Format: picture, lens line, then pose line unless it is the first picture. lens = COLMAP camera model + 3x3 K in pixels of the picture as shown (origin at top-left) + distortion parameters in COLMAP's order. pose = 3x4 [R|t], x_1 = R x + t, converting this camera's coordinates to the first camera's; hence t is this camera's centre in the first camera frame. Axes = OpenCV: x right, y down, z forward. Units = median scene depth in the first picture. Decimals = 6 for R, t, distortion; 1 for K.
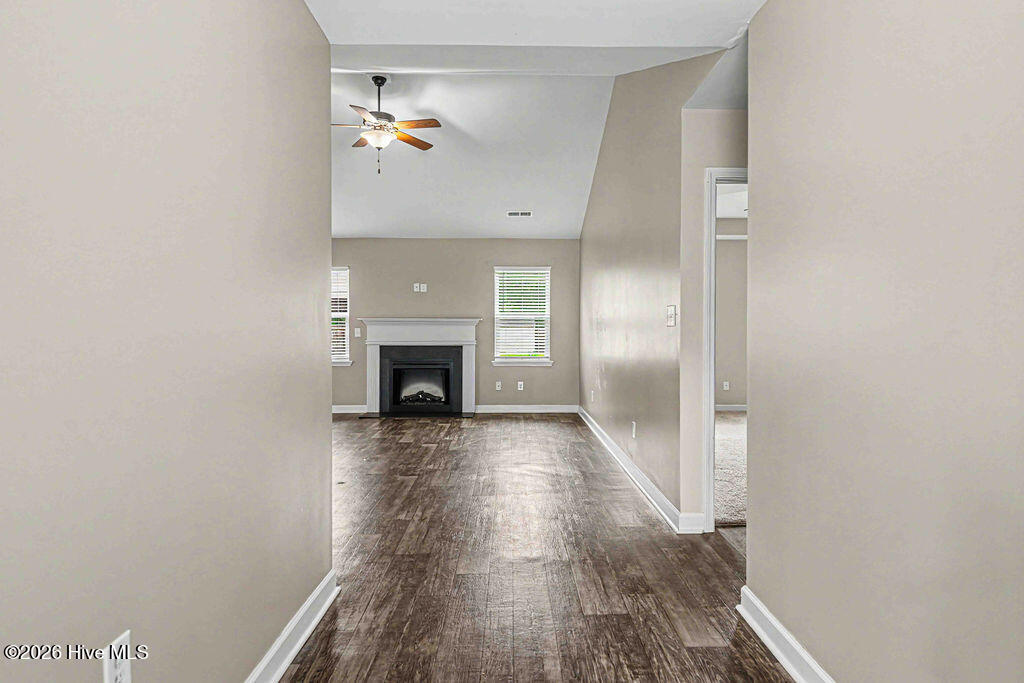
lens RADIAL K [[595.1, 0, 506.6], [0, 595.1, 330.4], [0, 0, 1]] dist [0.000897, -0.000058]
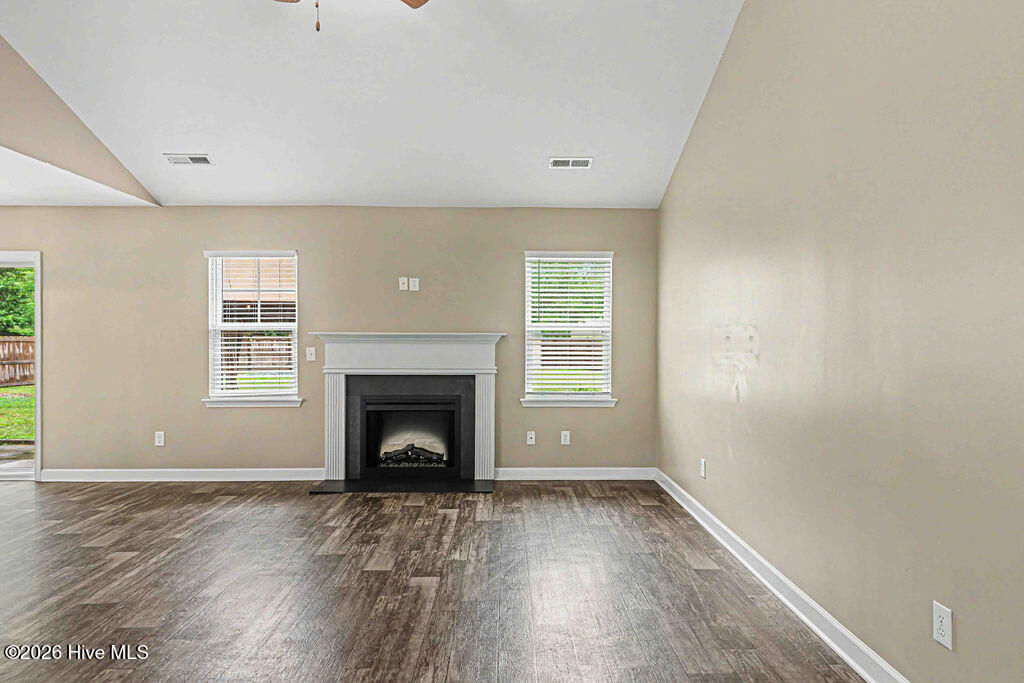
lens RADIAL K [[625.4, 0, 512.0], [0, 625.4, 341.5], [0, 0, 1]] dist [0.006870, 0.000011]
pose [[0.999917, 0.001063, 0.012851, -0.043262], [-0.001083, 0.999998, 0.001535, -0.011408], [-0.012849, -0.001548, 0.999916, 0.328253]]
